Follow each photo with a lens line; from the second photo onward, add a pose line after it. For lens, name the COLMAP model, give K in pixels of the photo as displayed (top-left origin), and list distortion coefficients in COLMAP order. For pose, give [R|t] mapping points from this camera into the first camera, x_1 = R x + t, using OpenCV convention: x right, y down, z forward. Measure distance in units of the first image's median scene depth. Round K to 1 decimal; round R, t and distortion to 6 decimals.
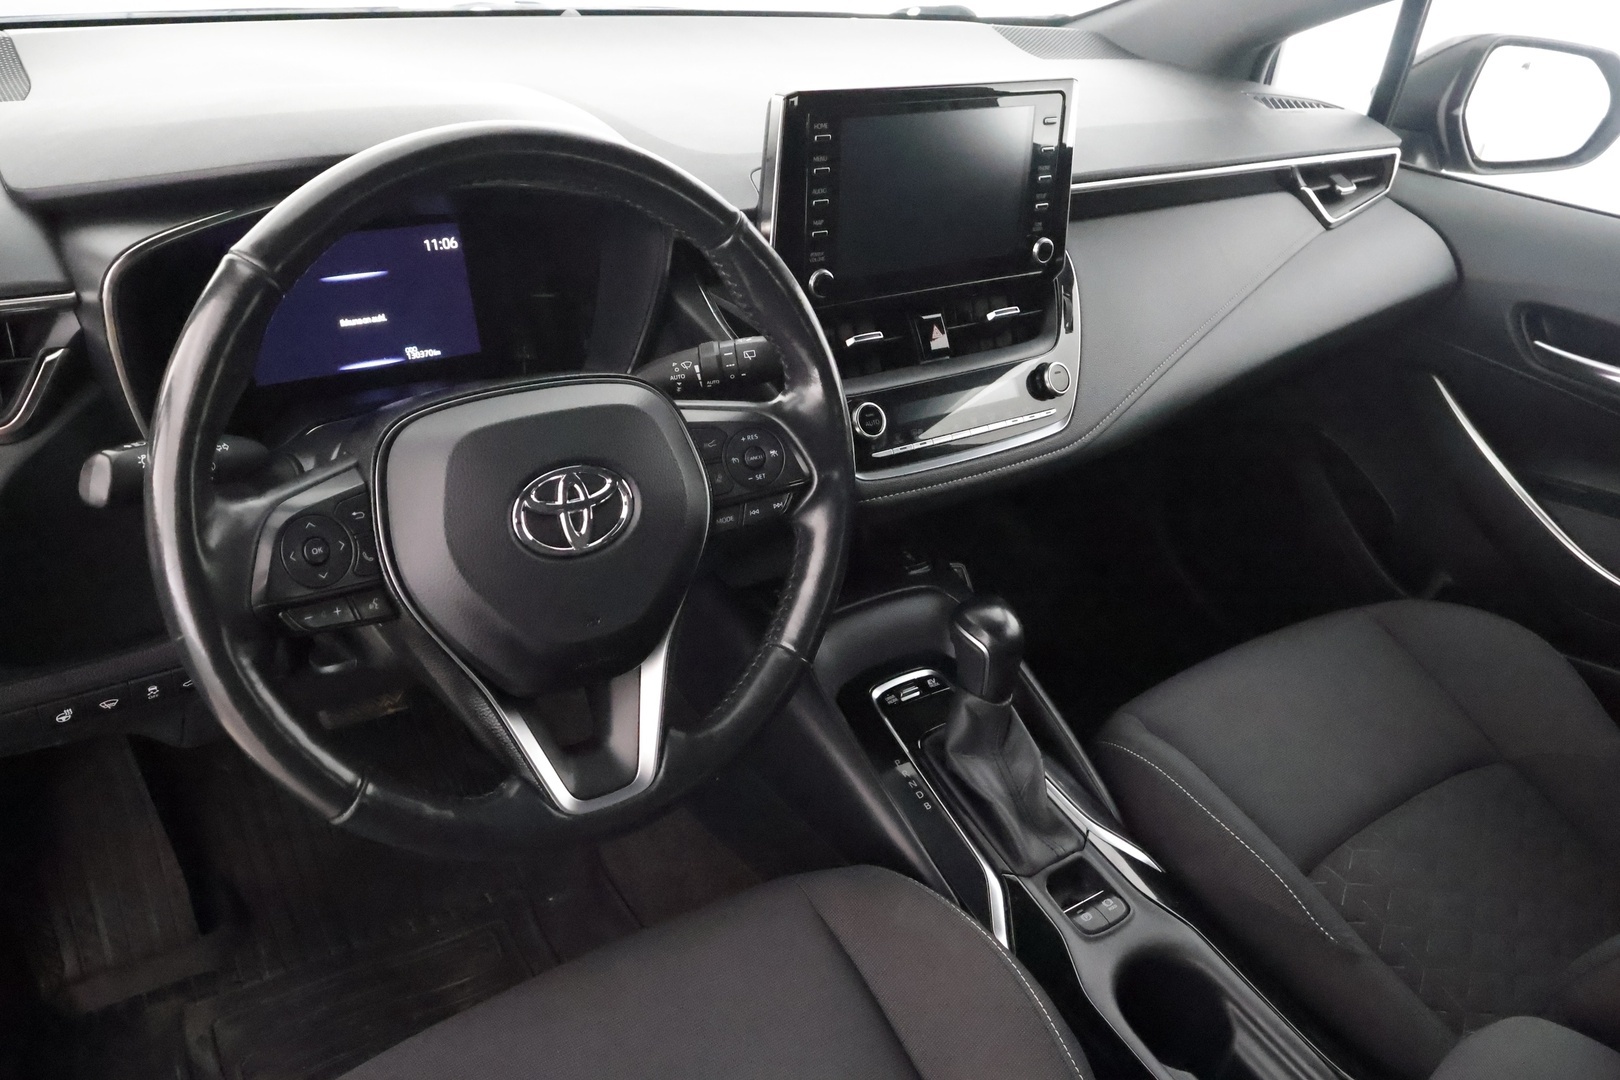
lens RADIAL K [[1266.7, 0, 795.6], [0, 1266.7, 541.6], [0, 0, 1]] dist [0.009934, -0.004131]
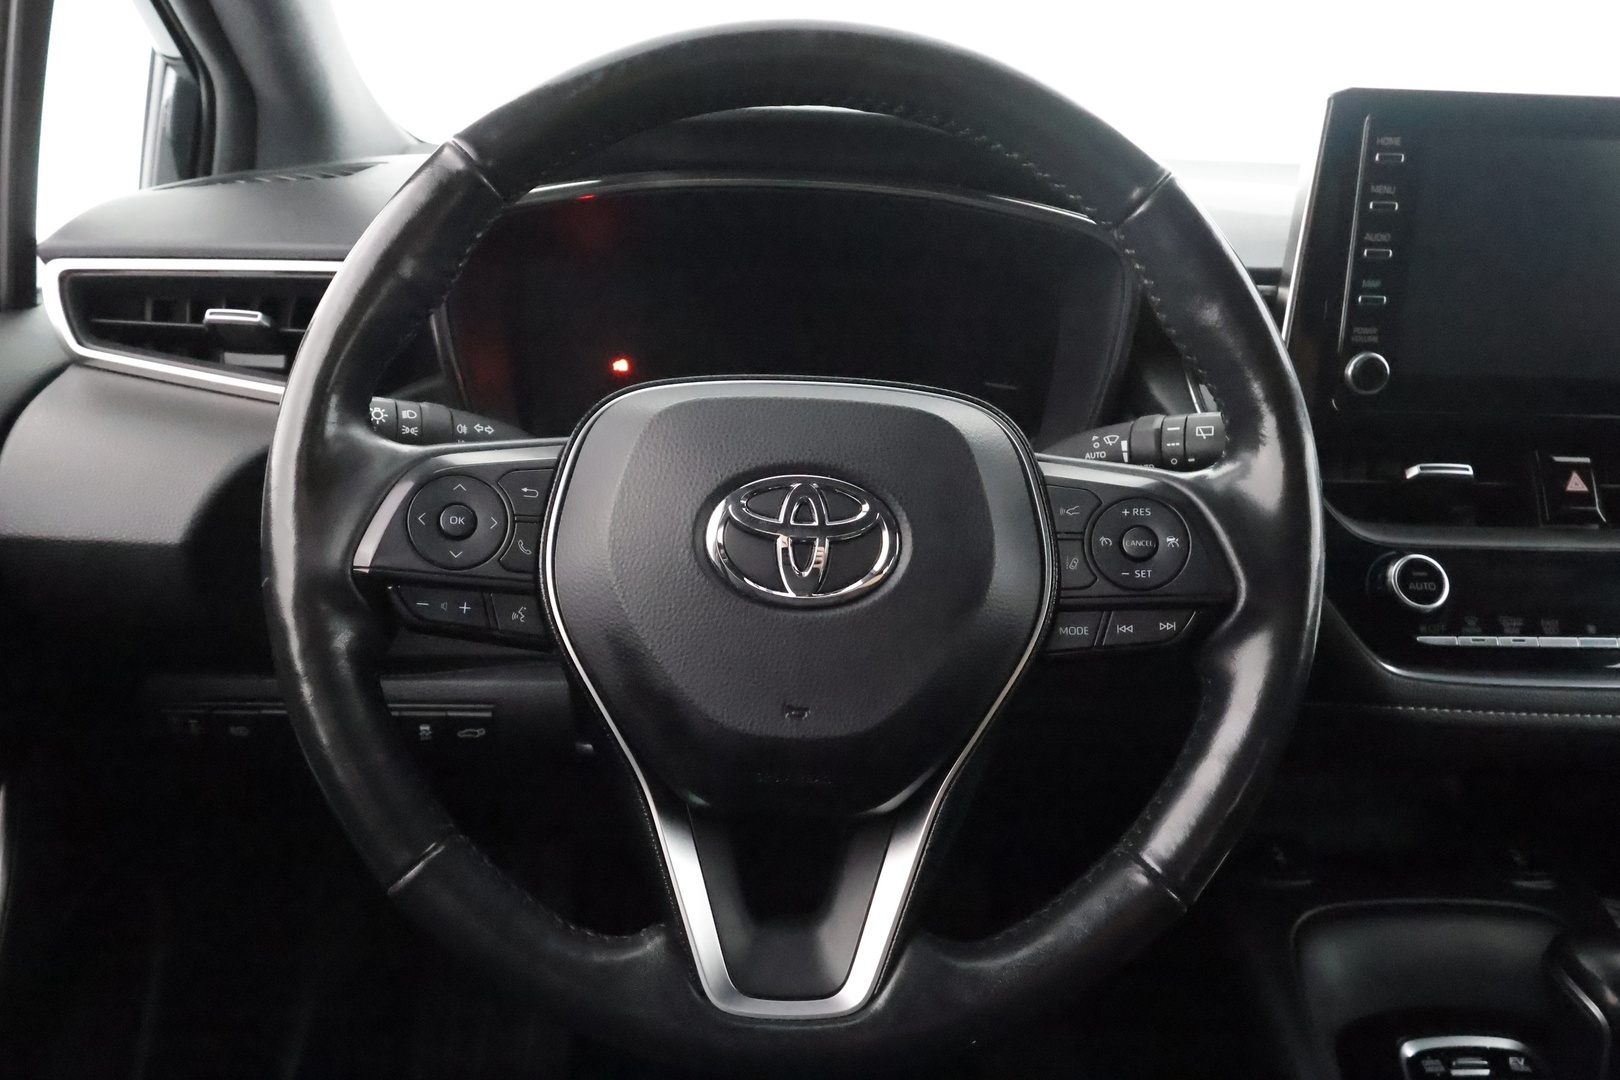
lens RADIAL K [[1232.4, 0, 810.0], [0, 1232.4, 540.0], [0, 0, 1]] dist [0.004826, -0.007626]
pose [[0.840347, 0.115116, -0.529685, 0.120745], [-0.237755, 0.956451, -0.169335, 0.058772], [0.487124, 0.268235, 0.831120, 0.312135]]
